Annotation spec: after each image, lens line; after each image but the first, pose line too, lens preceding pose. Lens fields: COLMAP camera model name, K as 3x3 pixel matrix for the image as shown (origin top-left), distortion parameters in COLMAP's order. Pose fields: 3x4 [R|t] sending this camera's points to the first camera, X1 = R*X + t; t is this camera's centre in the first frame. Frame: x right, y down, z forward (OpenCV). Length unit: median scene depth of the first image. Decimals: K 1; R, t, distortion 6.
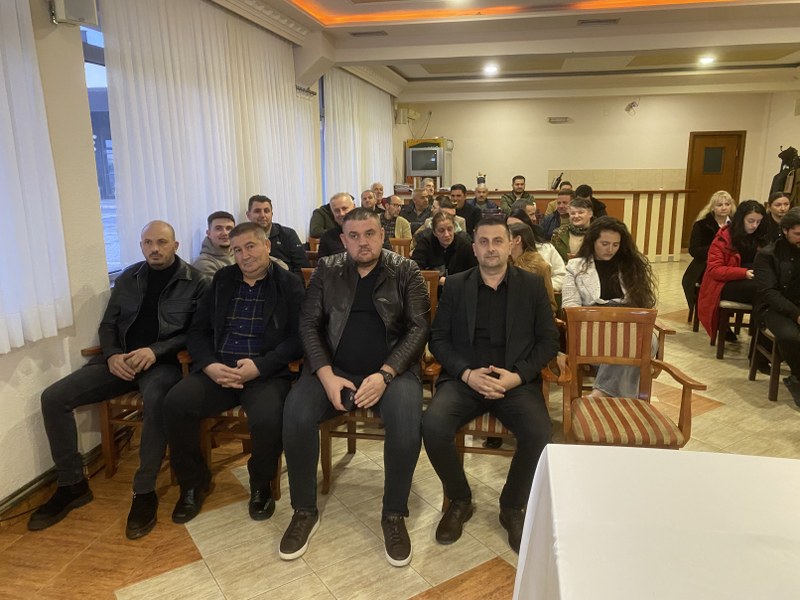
lens RADIAL K [[610.7, 0, 412.4], [0, 610.7, 305.6], [0, 0, 1]] dist [0.038681, -0.004686]
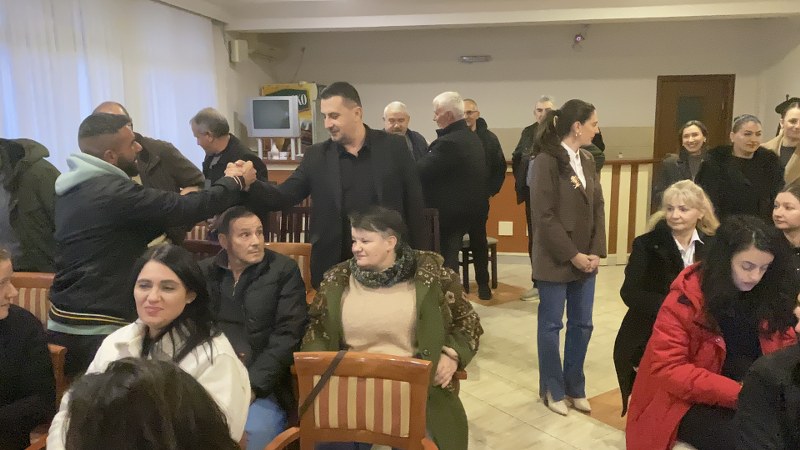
lens RADIAL K [[681.1, 0, 394.8], [0, 681.1, 229.2], [0, 0, 1]] dist [0.048169, -0.017211]
pose [[0.999667, -0.005339, 0.025236, 0.145674], [0.006901, 0.998040, -0.062194, -0.065748], [-0.024855, 0.062348, 0.997745, 0.263039]]
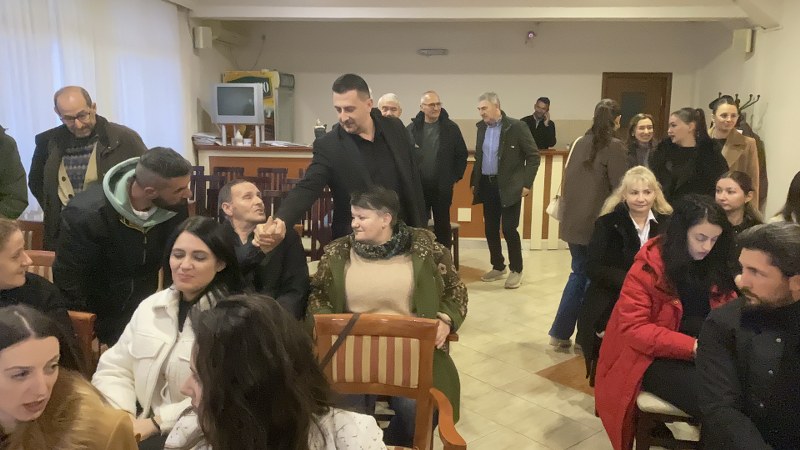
lens RADIAL K [[681.1, 0, 404.1], [0, 681.1, 219.5], [0, 0, 1]] dist [0.048169, -0.017211]
pose [[0.992852, -0.003227, 0.119308, 0.122517], [0.010632, 0.998052, -0.061483, -0.058964], [-0.118878, 0.062312, 0.990952, 0.238495]]
